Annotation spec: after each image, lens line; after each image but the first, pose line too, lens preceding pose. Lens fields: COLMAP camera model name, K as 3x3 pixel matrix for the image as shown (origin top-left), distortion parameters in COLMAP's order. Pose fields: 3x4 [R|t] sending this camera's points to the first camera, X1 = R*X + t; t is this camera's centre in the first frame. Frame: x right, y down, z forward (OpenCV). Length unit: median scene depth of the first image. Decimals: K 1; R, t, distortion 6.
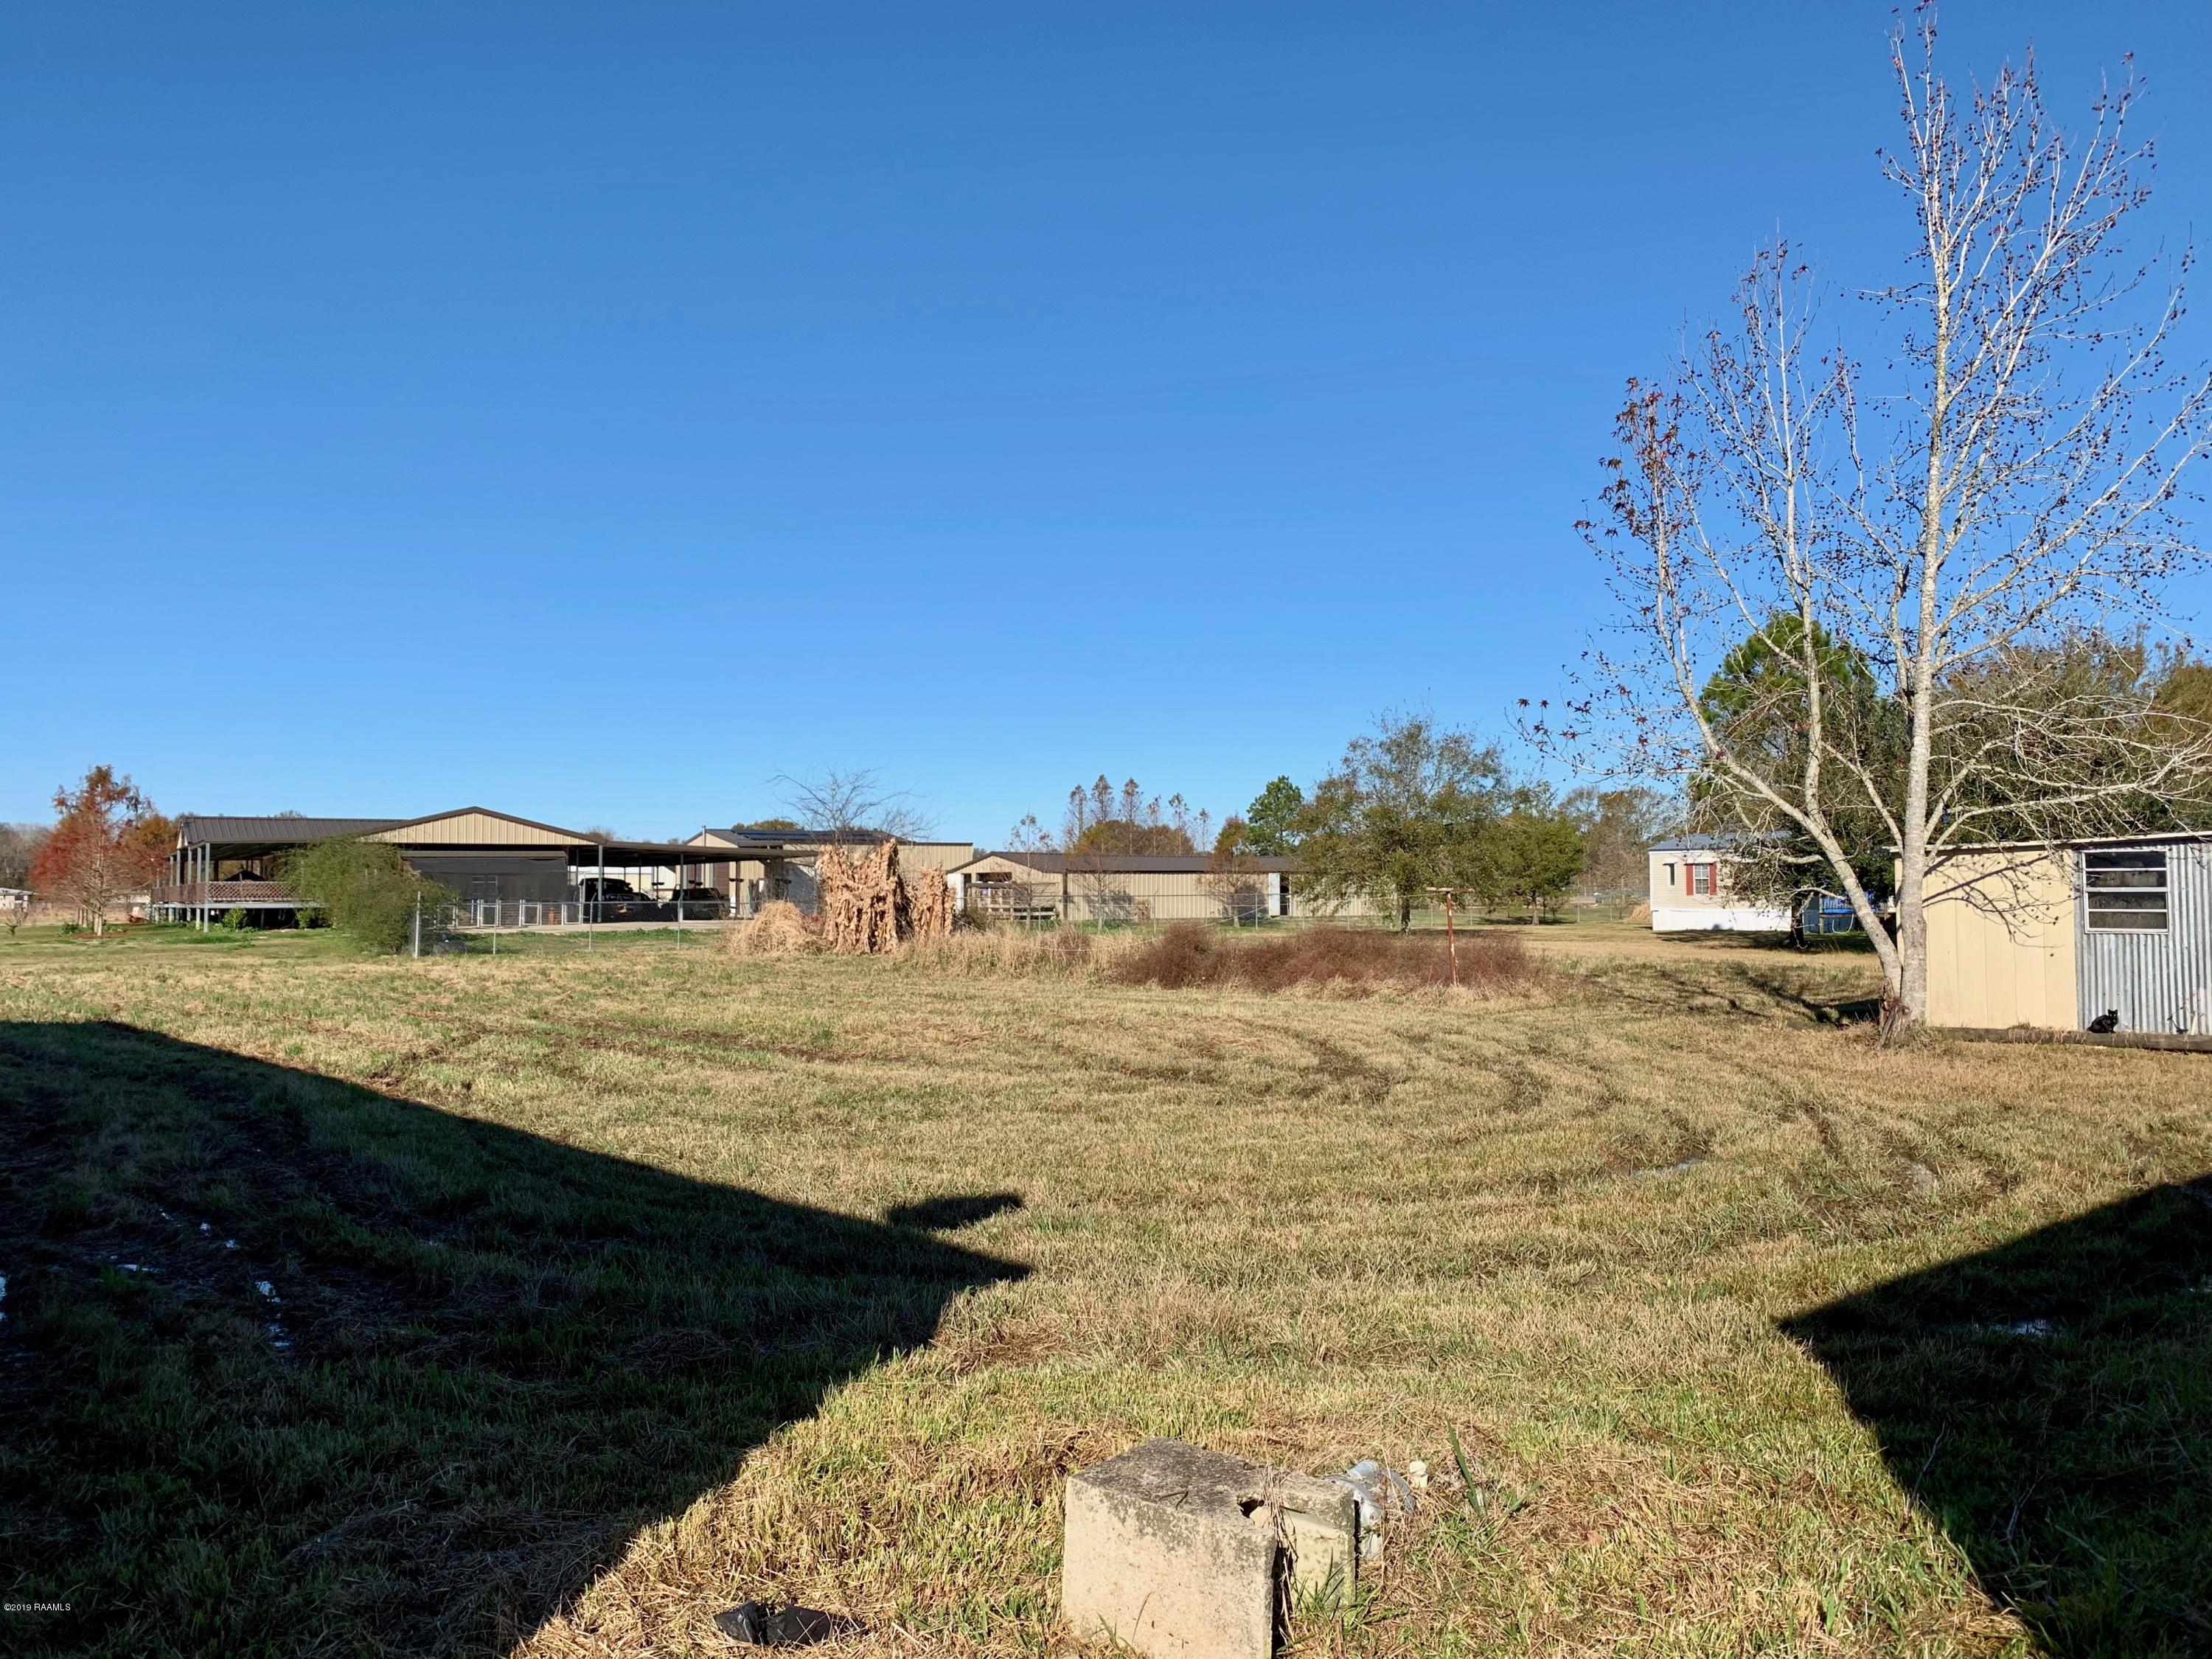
lens RADIAL K [[1692.5, 0, 1102.4], [0, 1692.5, 831.1], [0, 0, 1]] dist [0.006457, -0.001675]
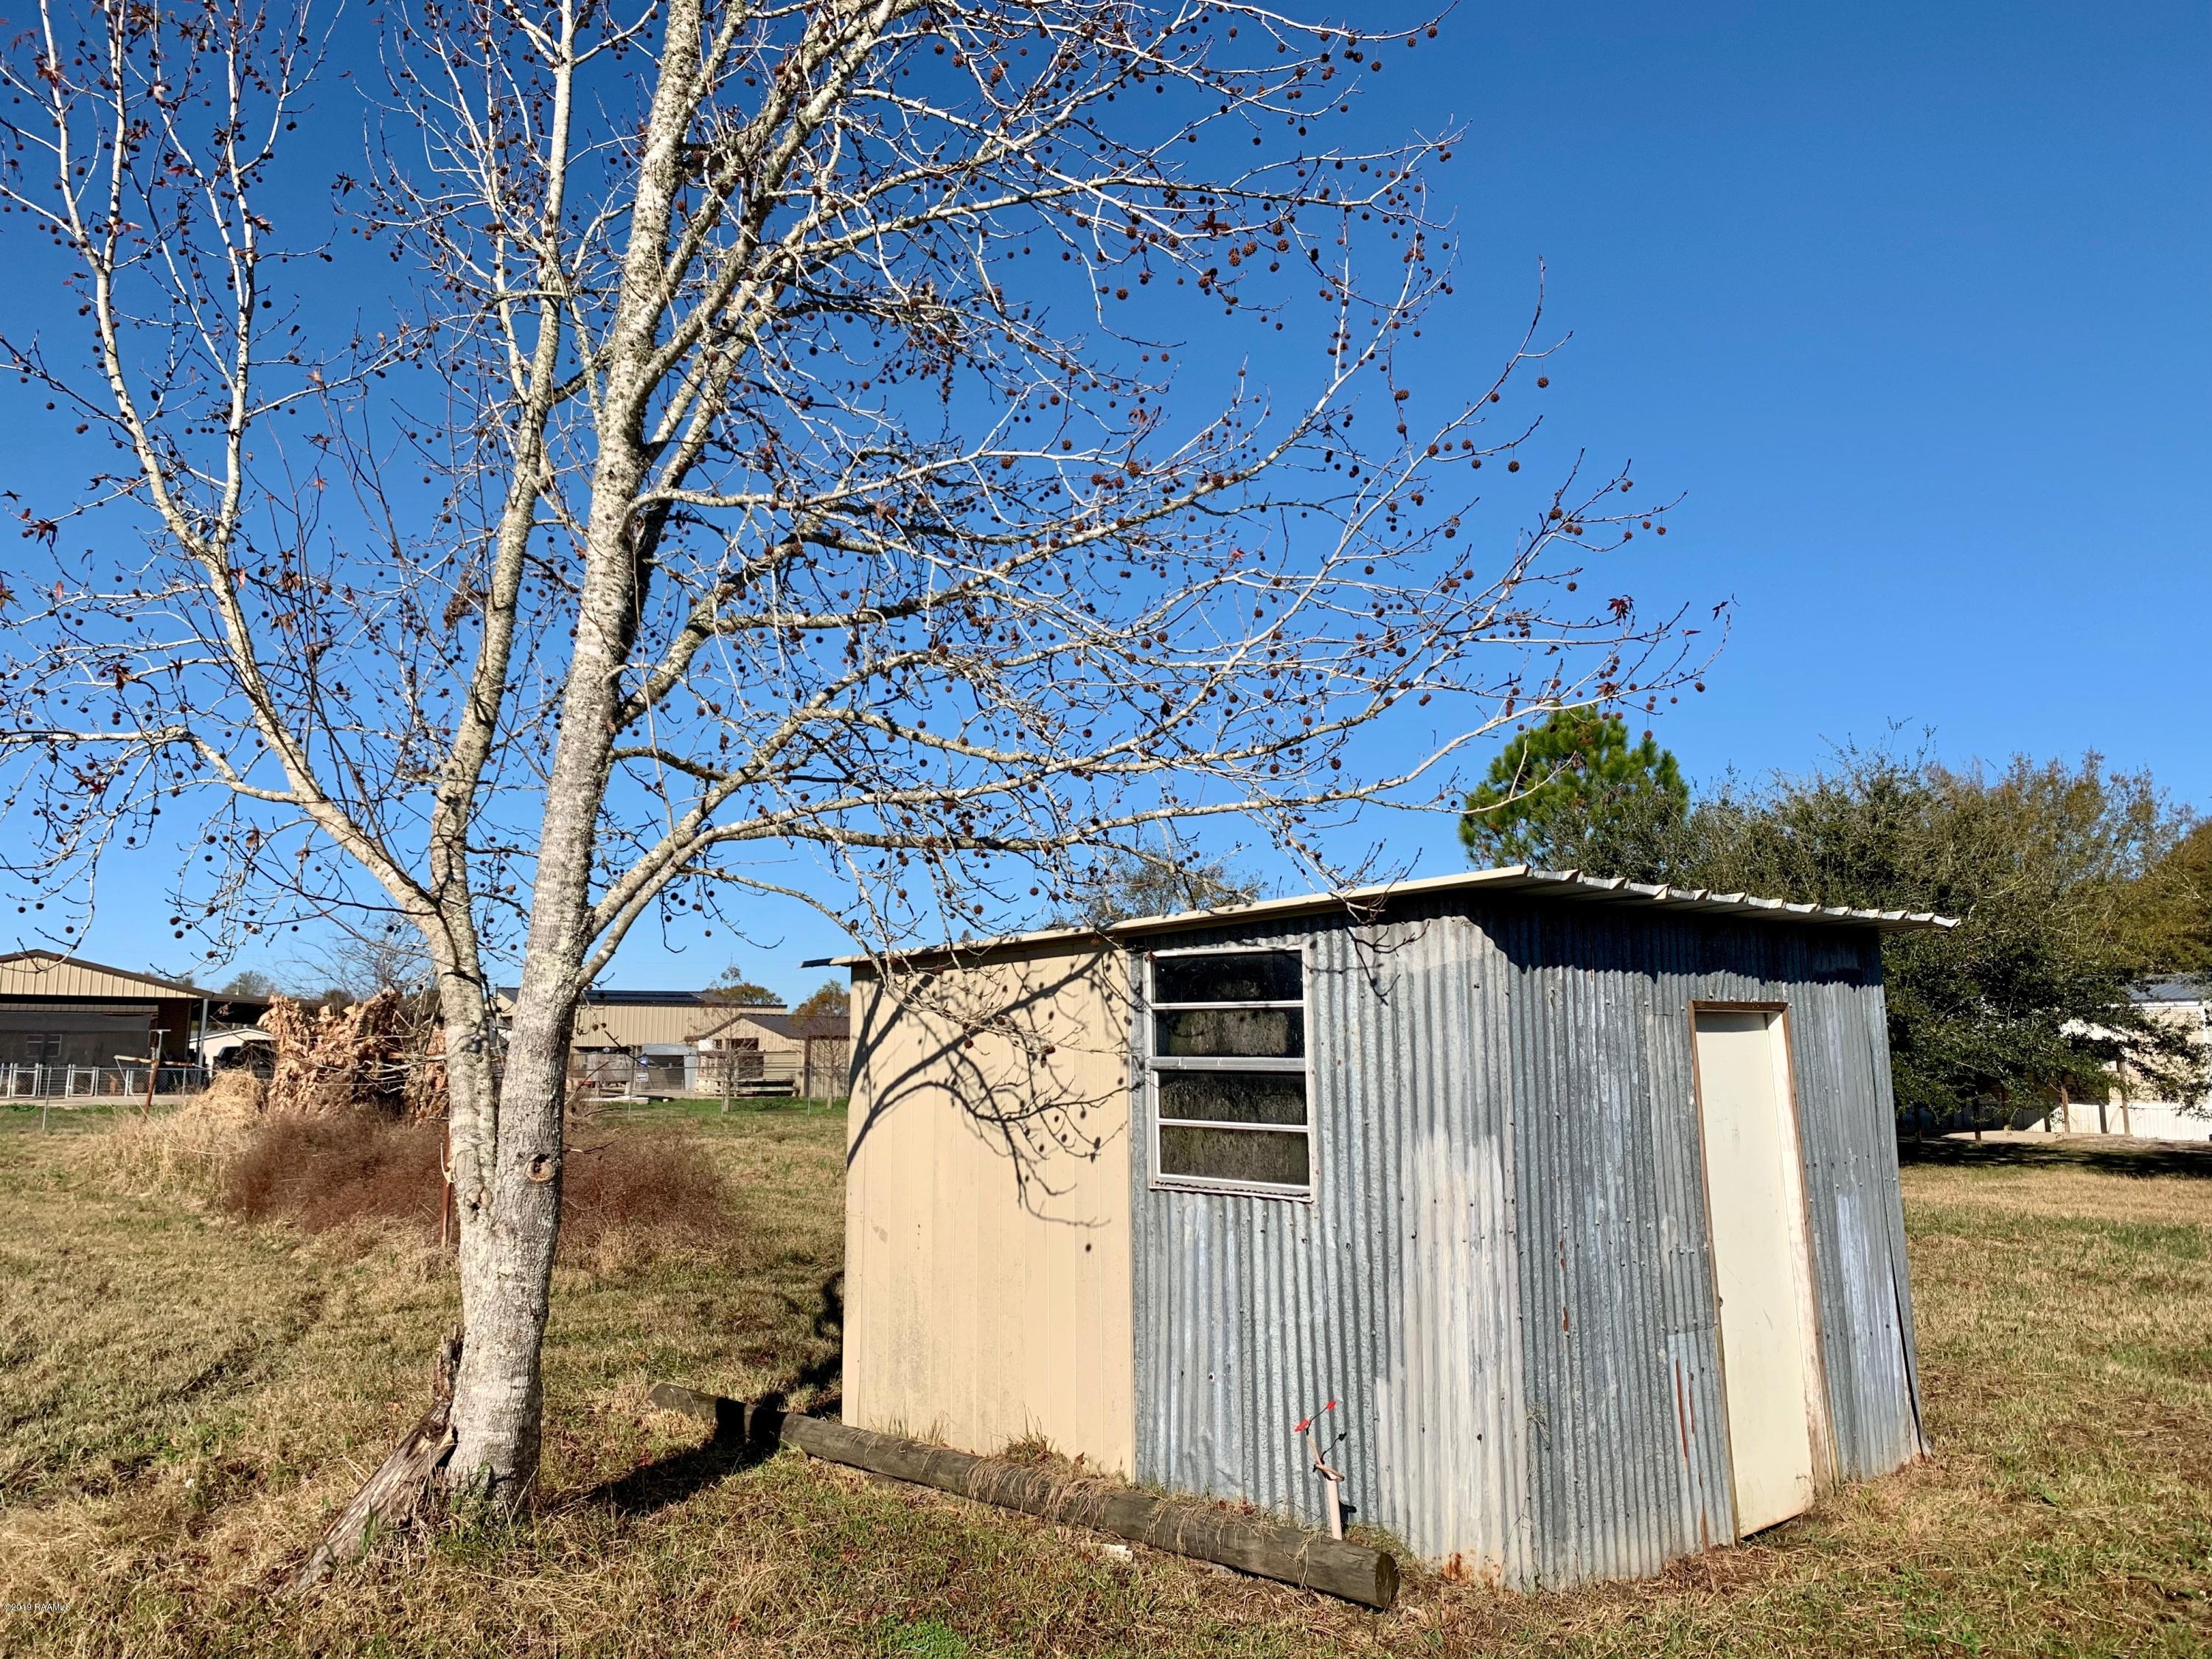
lens RADIAL K [[1692.5, 0, 1109.4], [0, 1692.5, 826.3], [0, 0, 1]] dist [0.006457, -0.001675]
pose [[0.999680, 0.009271, -0.023539, 0.560232], [-0.011690, 0.994425, -0.104796, 0.021850], [0.022437, 0.105038, 0.994215, 0.623069]]
